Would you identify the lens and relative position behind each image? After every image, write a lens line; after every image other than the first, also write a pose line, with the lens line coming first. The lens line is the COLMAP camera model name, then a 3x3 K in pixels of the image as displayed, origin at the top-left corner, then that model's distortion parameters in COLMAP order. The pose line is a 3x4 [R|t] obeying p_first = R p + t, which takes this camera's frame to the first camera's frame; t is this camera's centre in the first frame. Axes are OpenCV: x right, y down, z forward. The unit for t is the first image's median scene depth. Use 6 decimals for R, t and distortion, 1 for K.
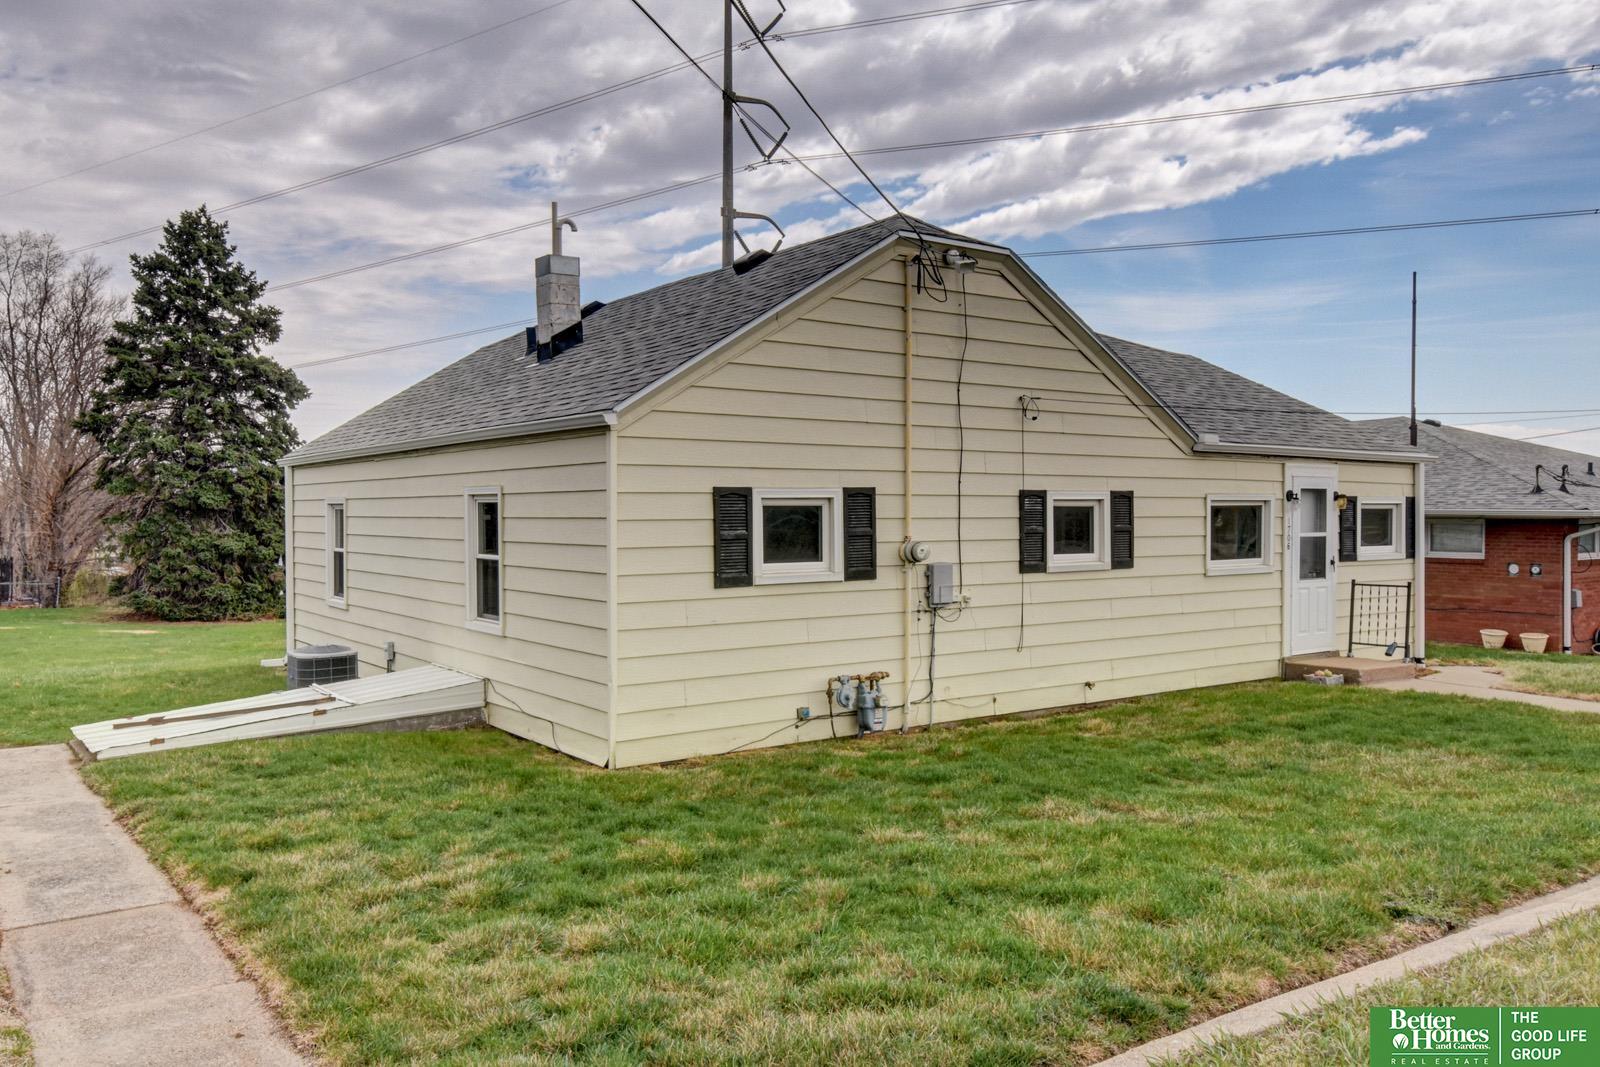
lens RADIAL K [[1187.7, 0, 831.0], [0, 1187.7, 564.8], [0, 0, 1]] dist [0.022072, -0.005301]
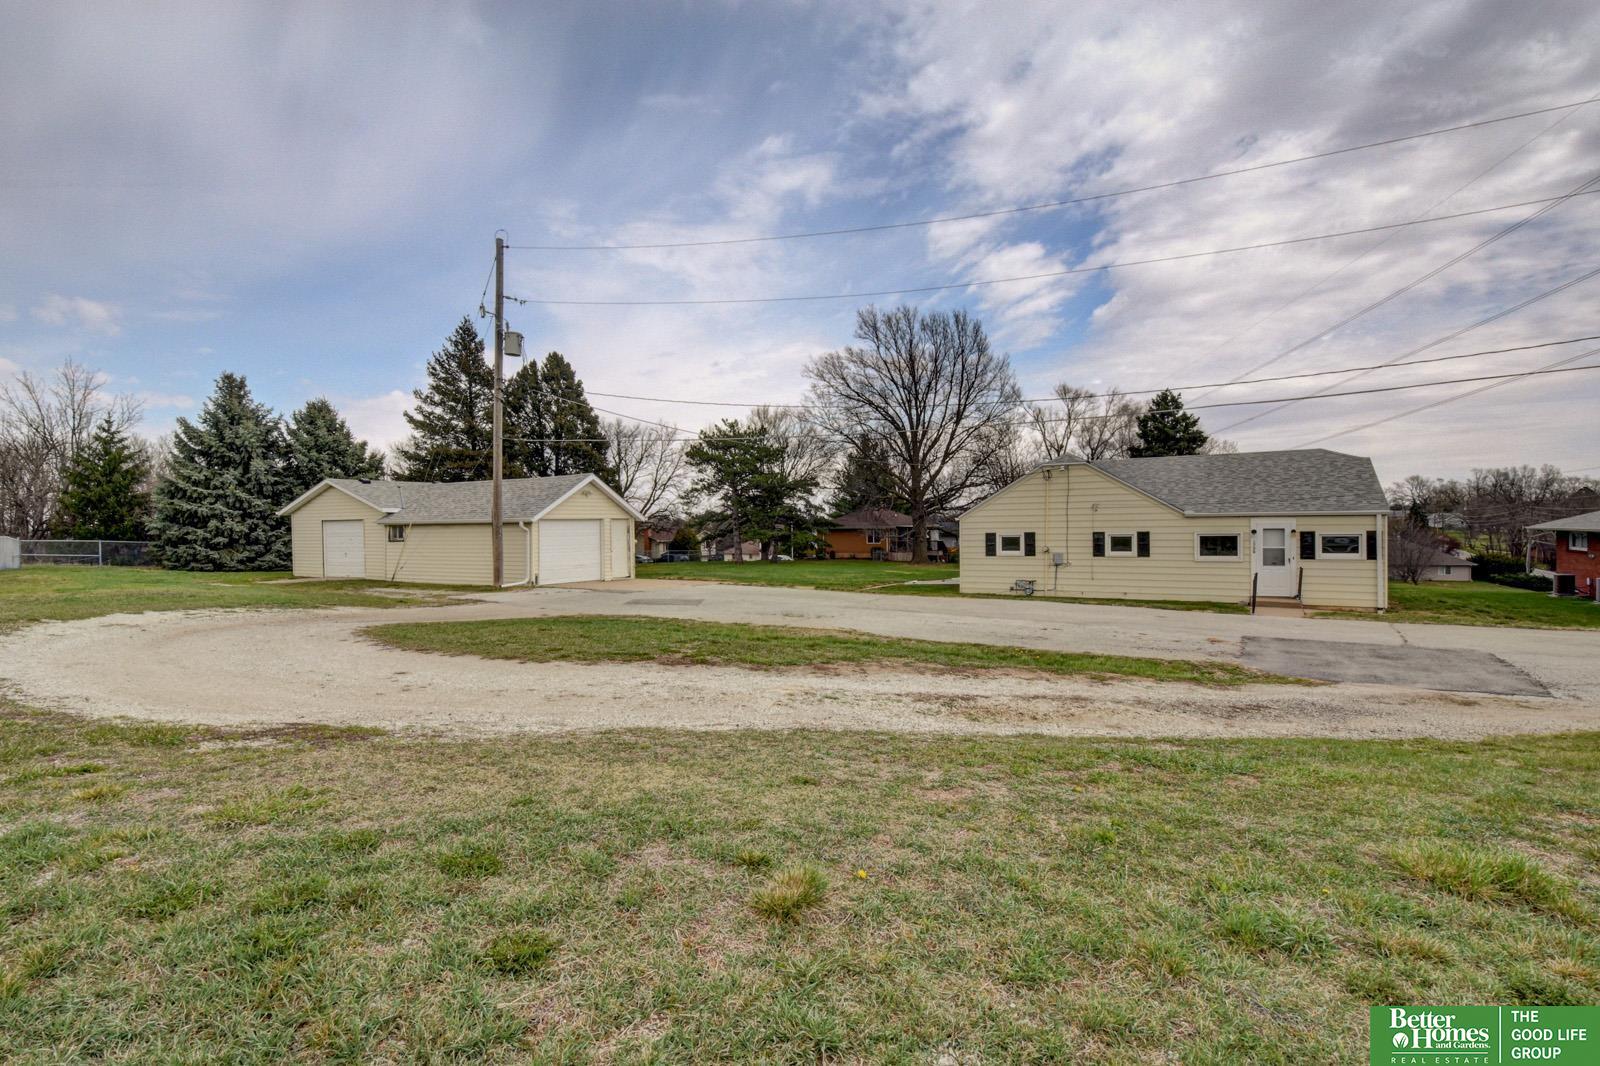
lens RADIAL K [[767.6, 0, 800.0], [0, 767.6, 533.0], [0, 0, 1]] dist [0.001963, 0.000347]
pose [[0.434088, 0.024755, -0.900530, 1.740910], [-0.013621, 0.999688, 0.020915, -0.093176], [0.900767, 0.003187, 0.434290, -0.679025]]
